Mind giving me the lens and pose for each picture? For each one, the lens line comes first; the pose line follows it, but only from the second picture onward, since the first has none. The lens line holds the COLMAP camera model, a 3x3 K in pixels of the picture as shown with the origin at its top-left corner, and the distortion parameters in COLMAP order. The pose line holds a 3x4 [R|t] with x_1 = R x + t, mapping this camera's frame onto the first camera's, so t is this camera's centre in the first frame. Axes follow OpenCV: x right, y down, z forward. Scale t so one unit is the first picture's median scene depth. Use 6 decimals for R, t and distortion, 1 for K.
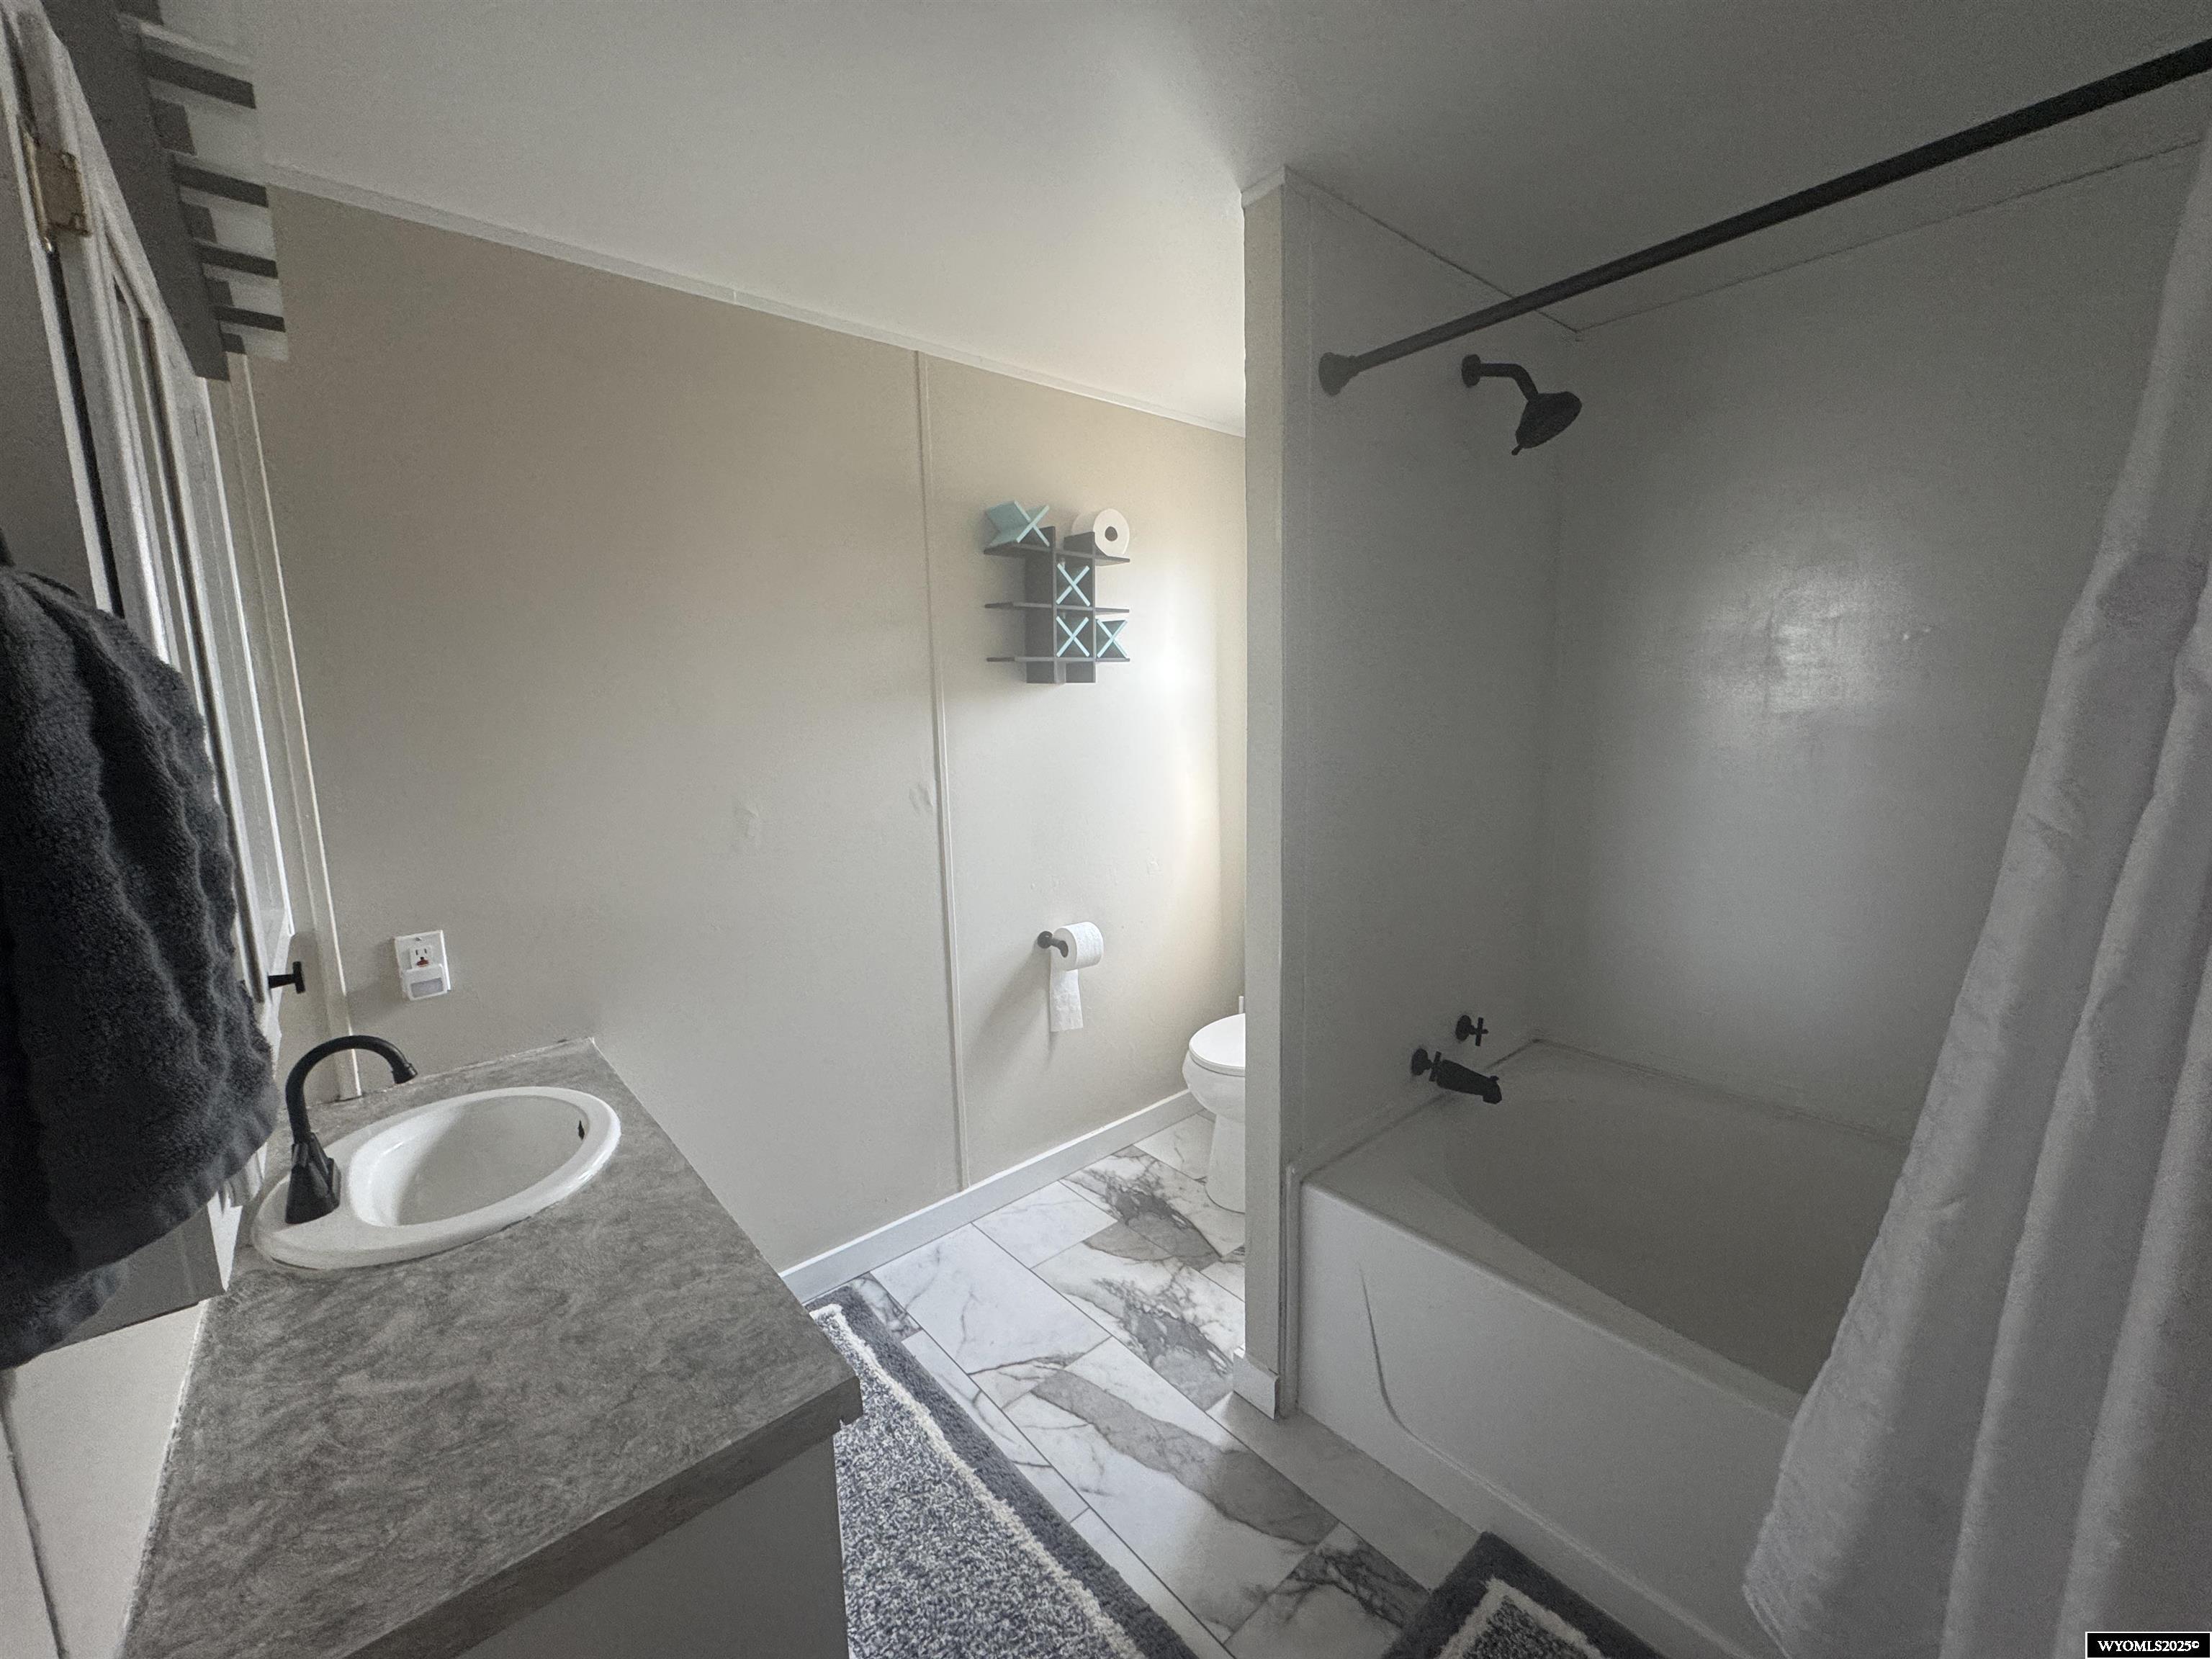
lens RADIAL K [[871.2, 0, 1104.6], [0, 871.2, 829.4], [0, 0, 1]] dist [-0.001127, -0.000145]
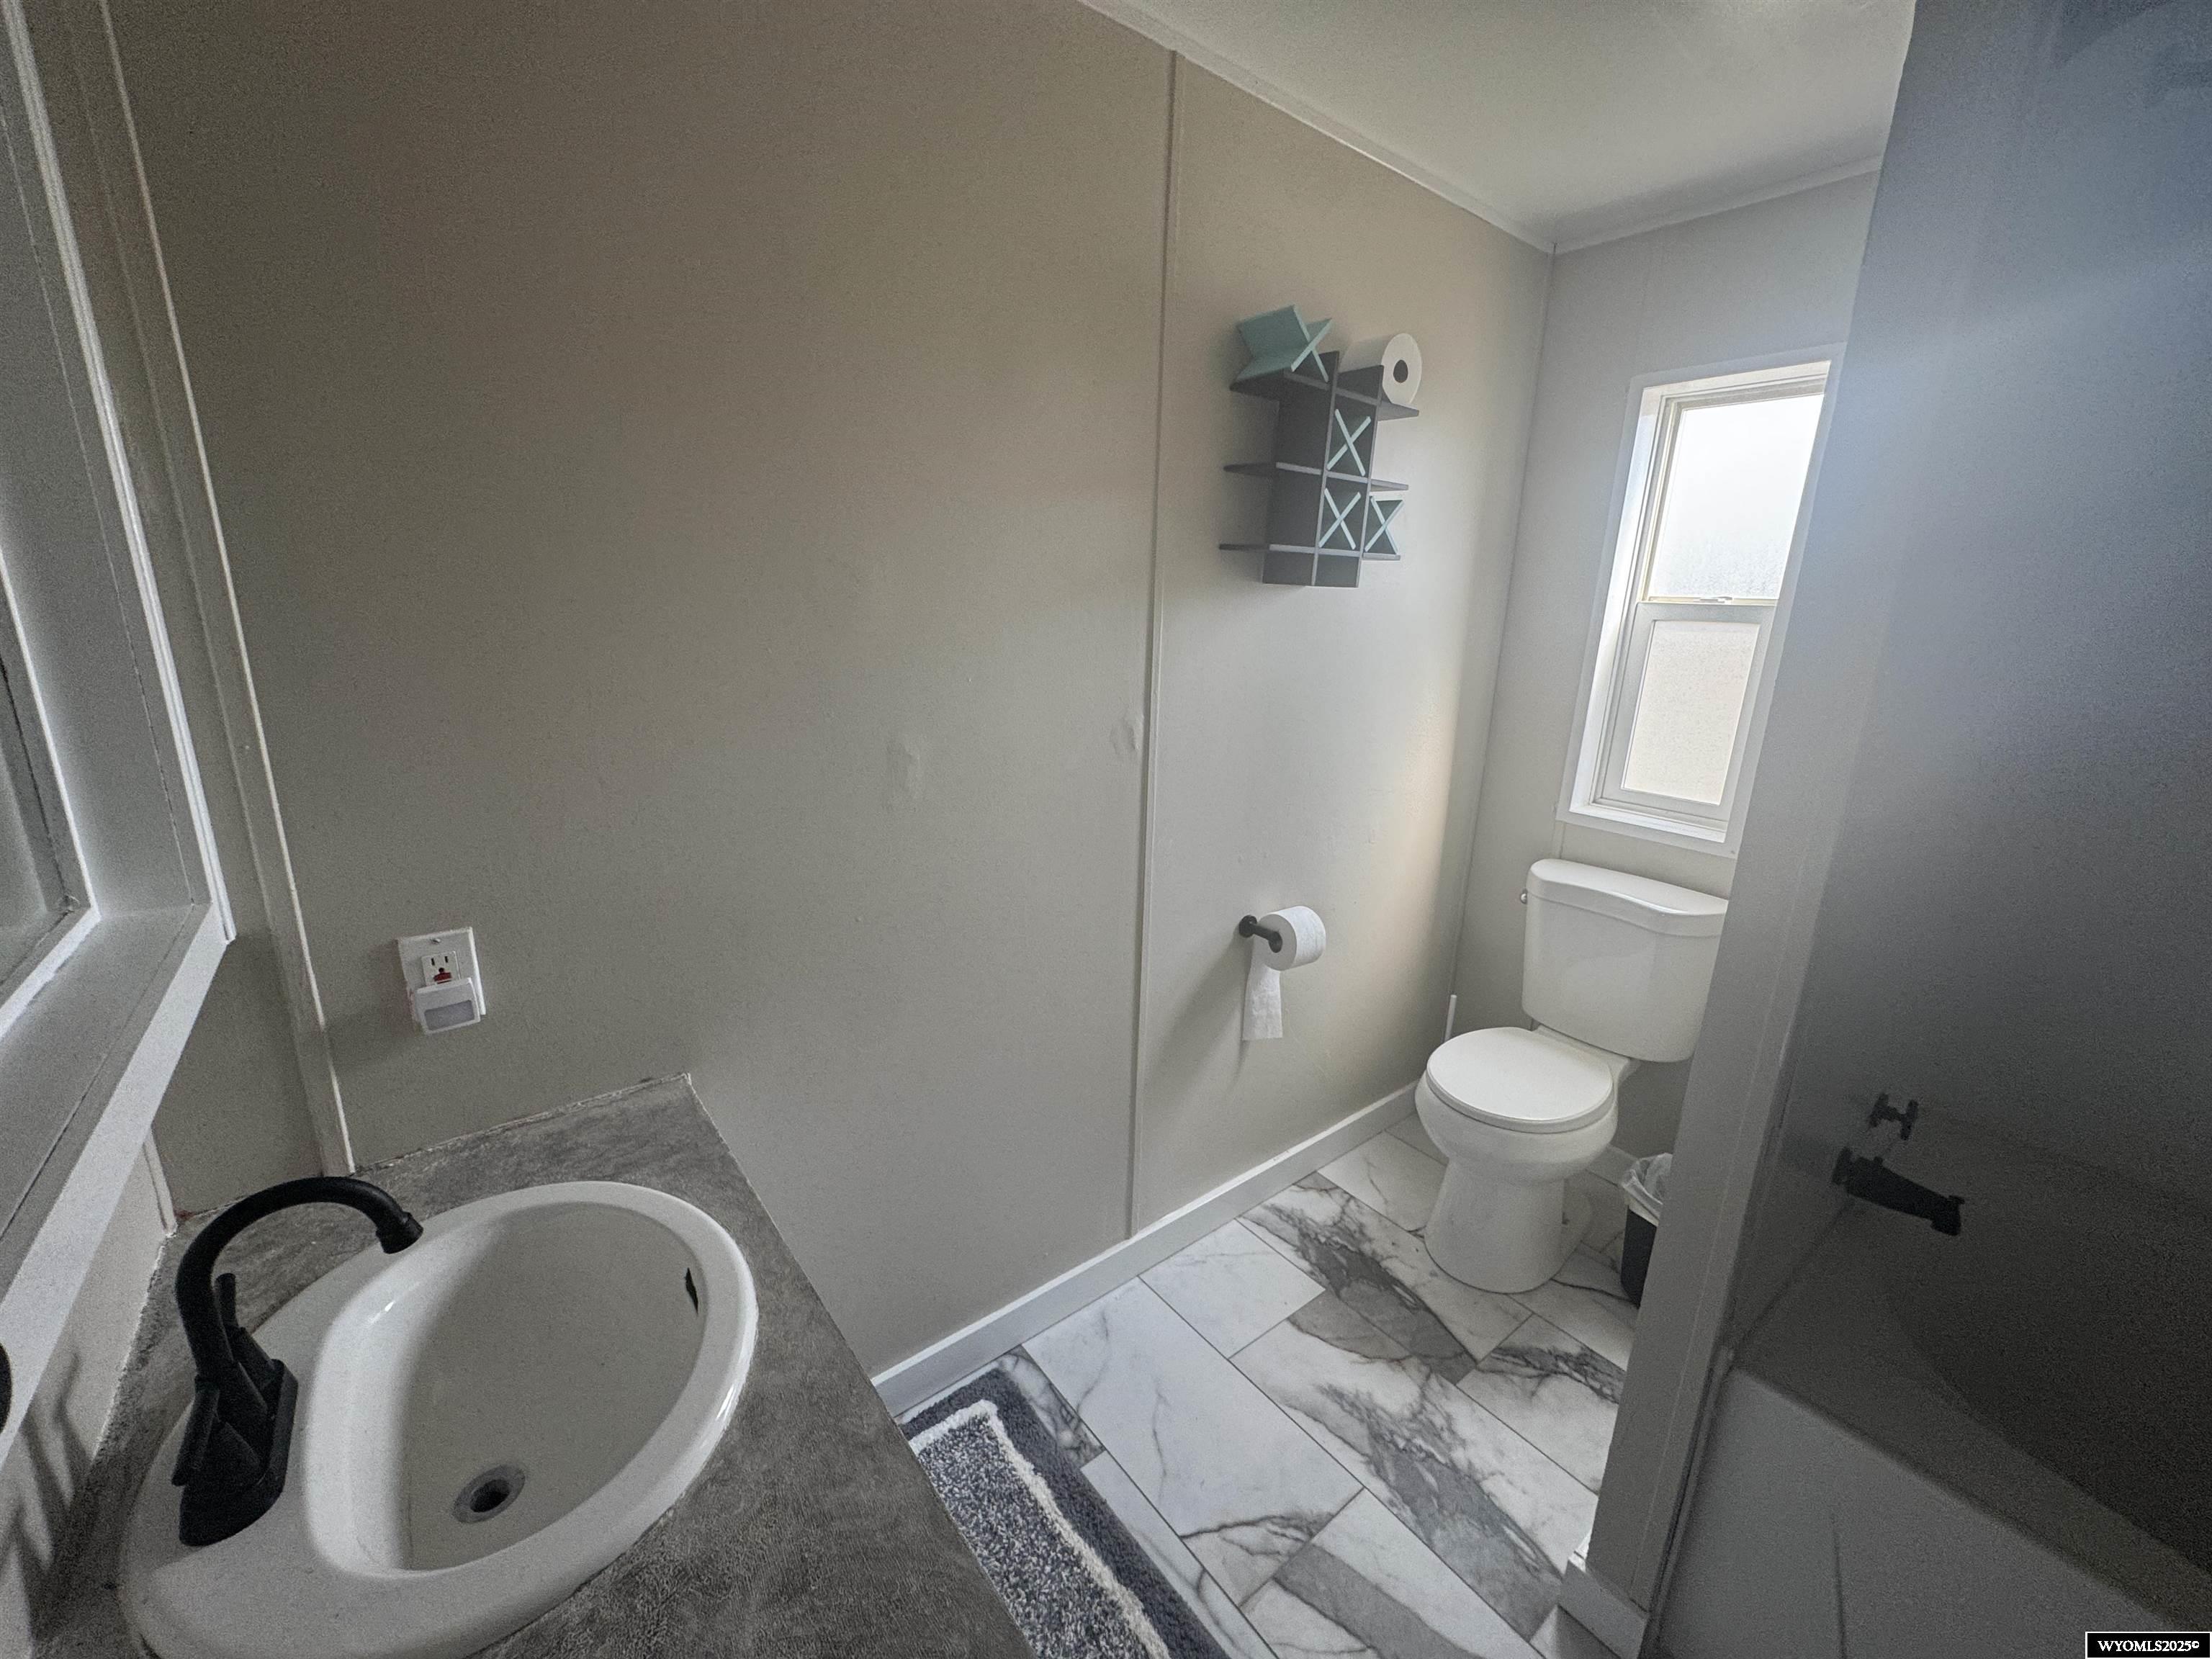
lens RADIAL K [[871.2, 0, 1105.7], [0, 871.2, 827.2], [0, 0, 1]] dist [-0.001127, -0.000145]
pose [[0.997493, 0.060897, -0.036034, -0.200178], [-0.056813, 0.992829, 0.105185, -0.039559], [0.042182, -0.102874, 0.993800, 0.283318]]
